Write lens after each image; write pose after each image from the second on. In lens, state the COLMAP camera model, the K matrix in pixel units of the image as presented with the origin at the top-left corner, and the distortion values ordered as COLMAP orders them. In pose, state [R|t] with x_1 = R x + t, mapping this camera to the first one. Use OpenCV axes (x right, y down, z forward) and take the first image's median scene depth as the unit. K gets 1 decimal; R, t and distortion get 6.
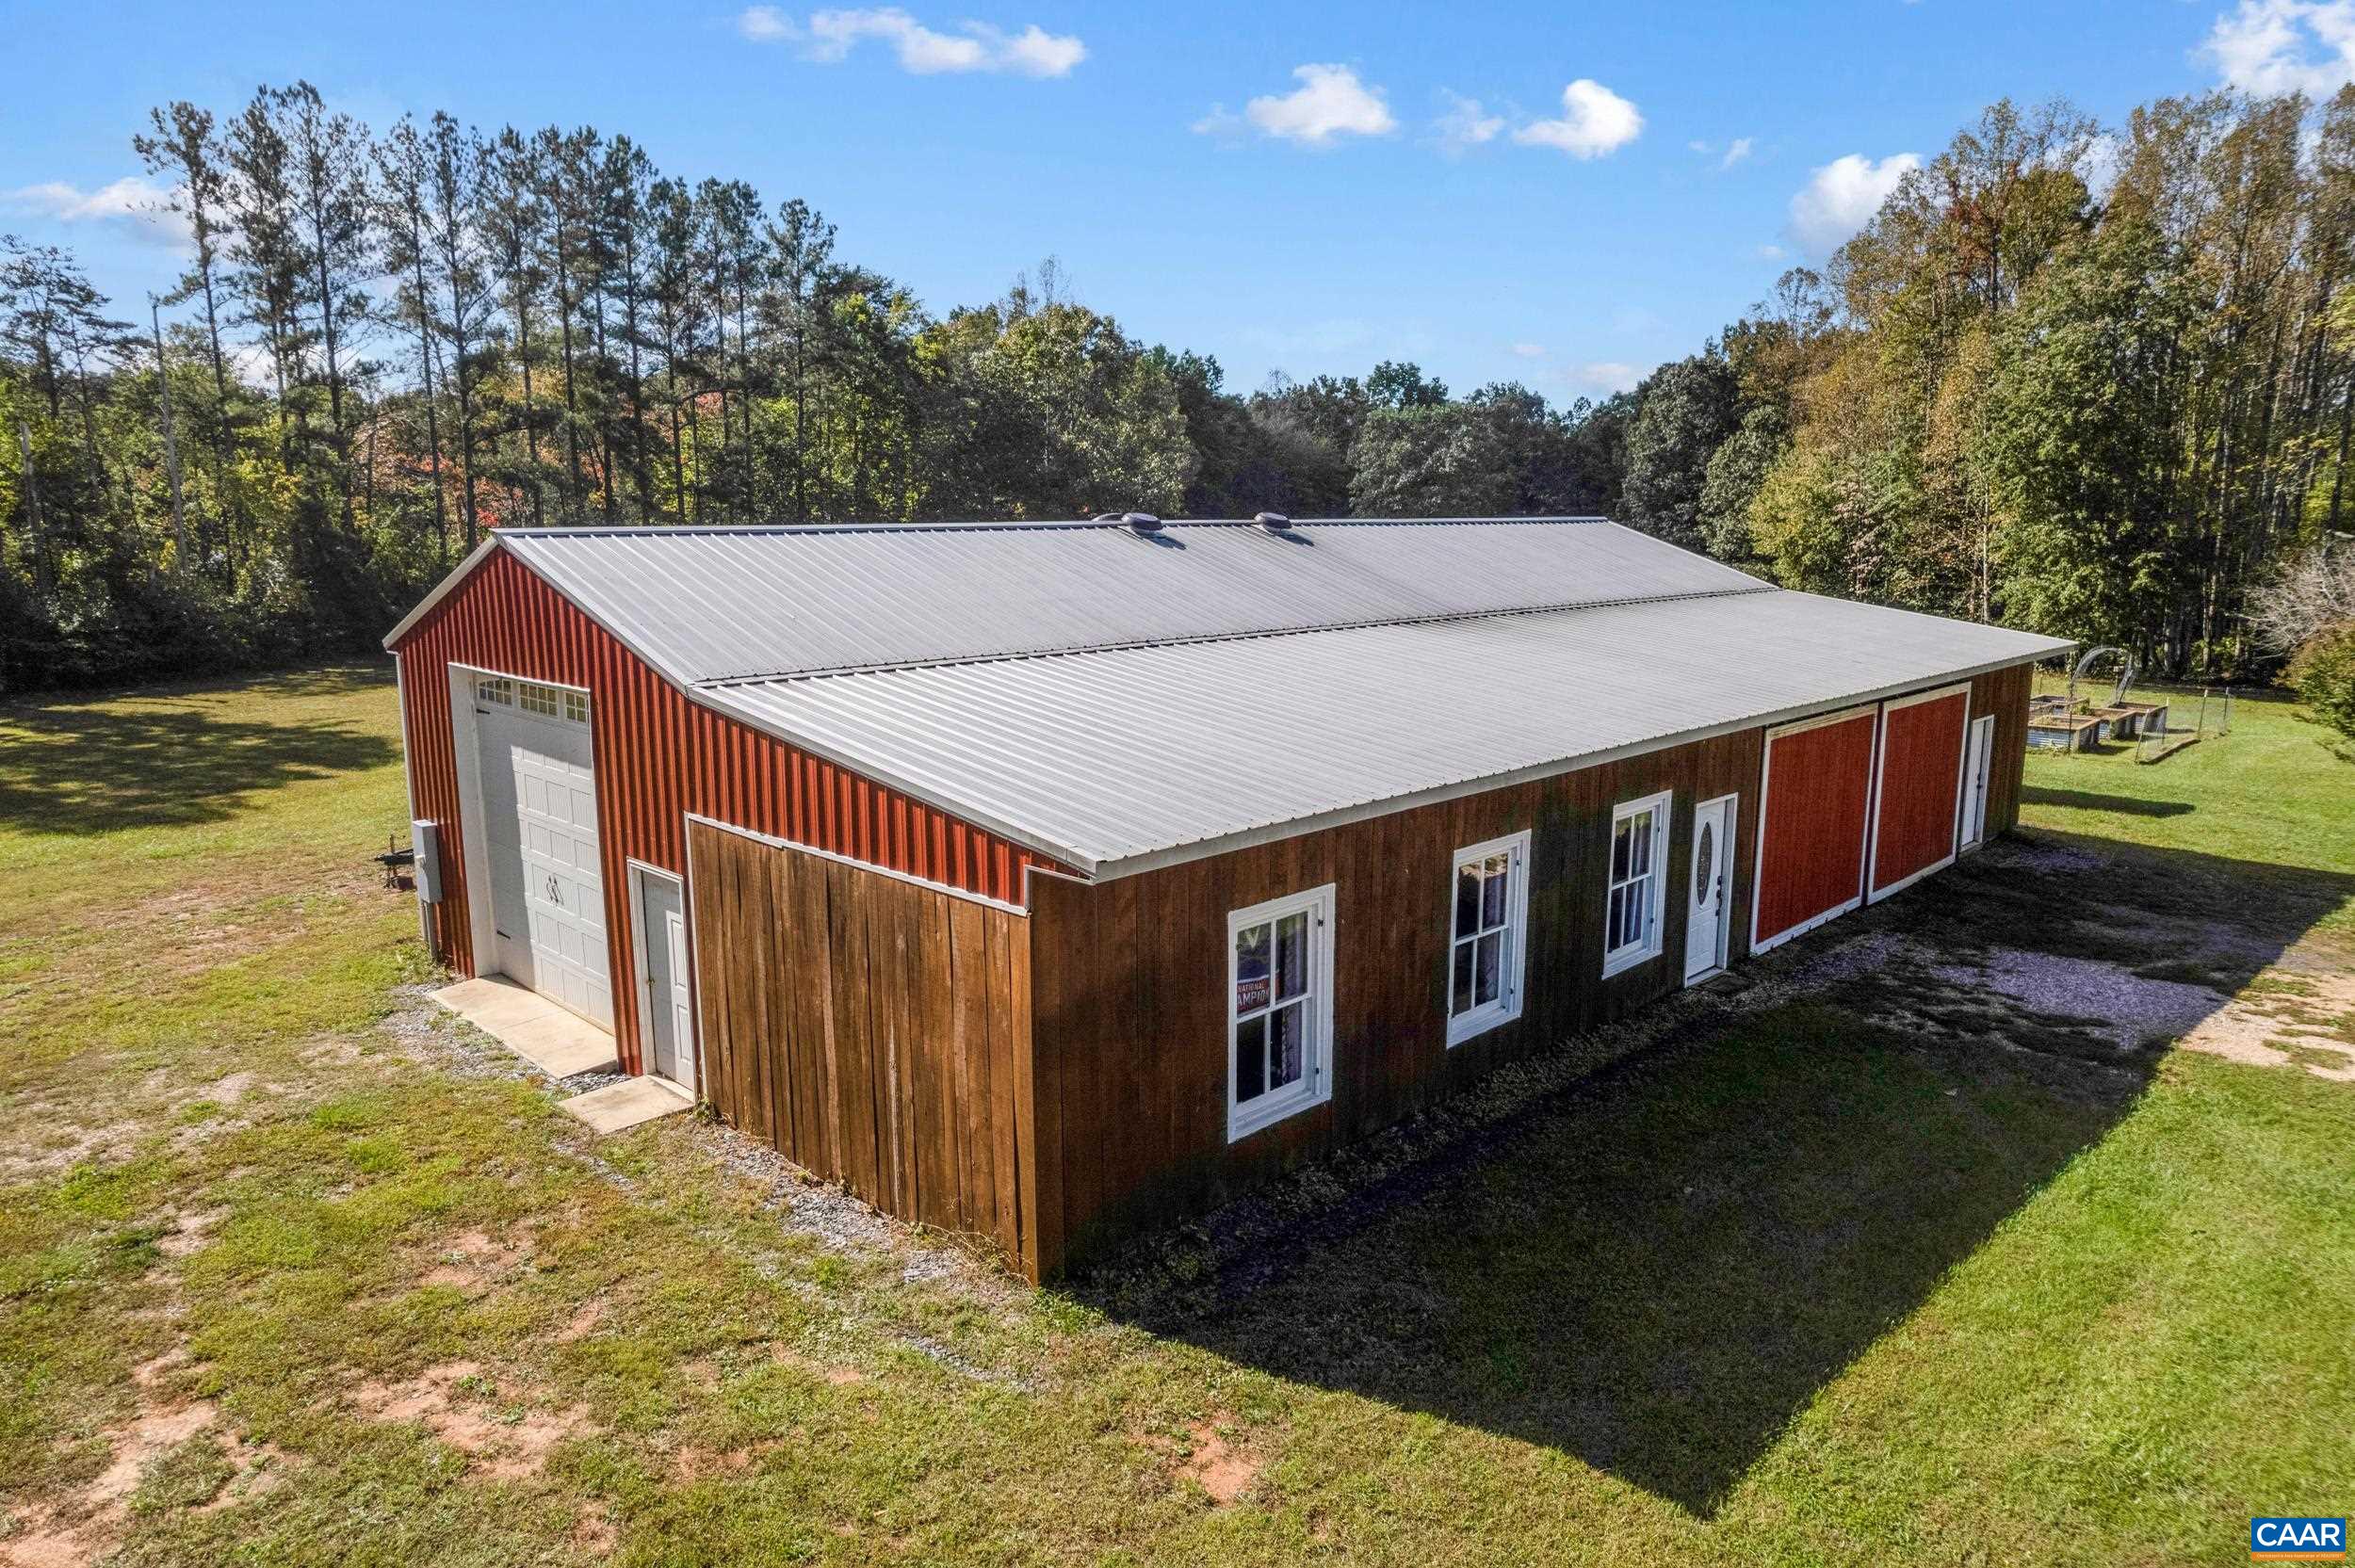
lens RADIAL K [[1479.7, 0, 1177.5], [0, 1479.7, 784.0], [0, 0, 1]] dist [-0.079422, 0.066768]
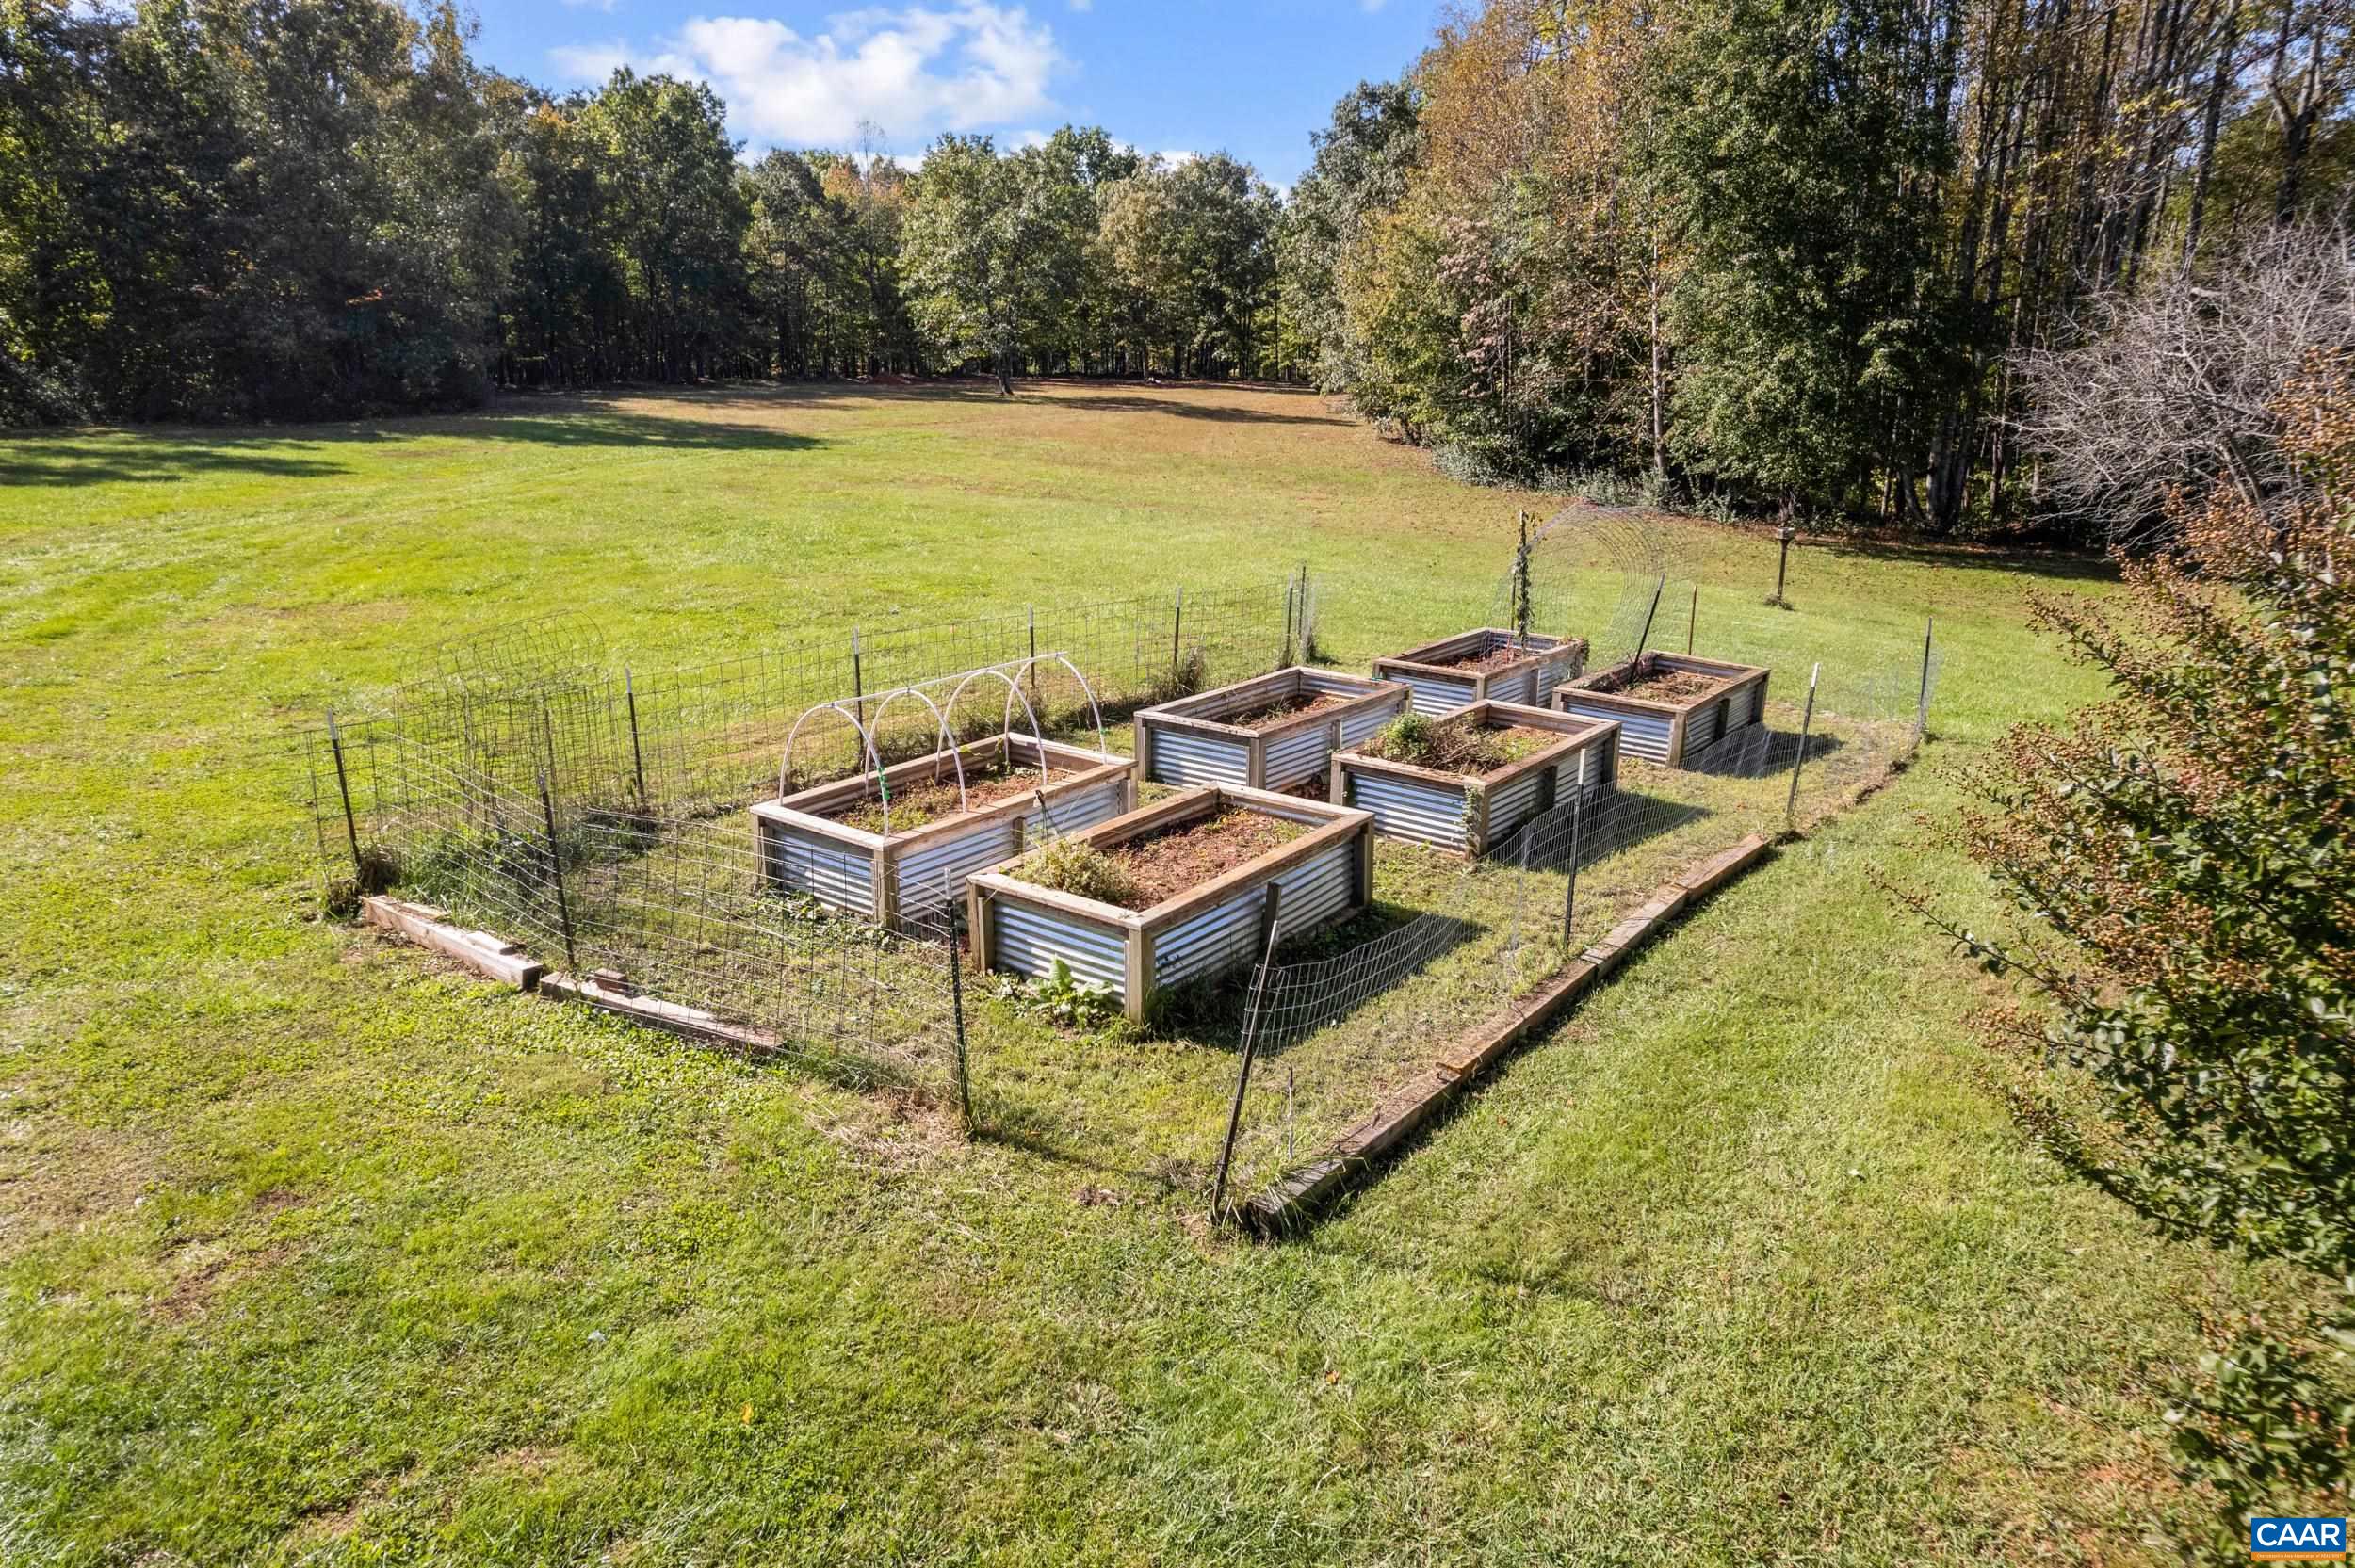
lens RADIAL K [[1479.7, 0, 1177.5], [0, 1479.7, 784.0], [0, 0, 1]] dist [-0.079422, 0.066768]
pose [[0.995956, -0.026211, 0.085930, 0.878806], [0.016472, 0.993555, 0.112148, -0.117911], [-0.088316, -0.110279, 0.989969, 1.131685]]
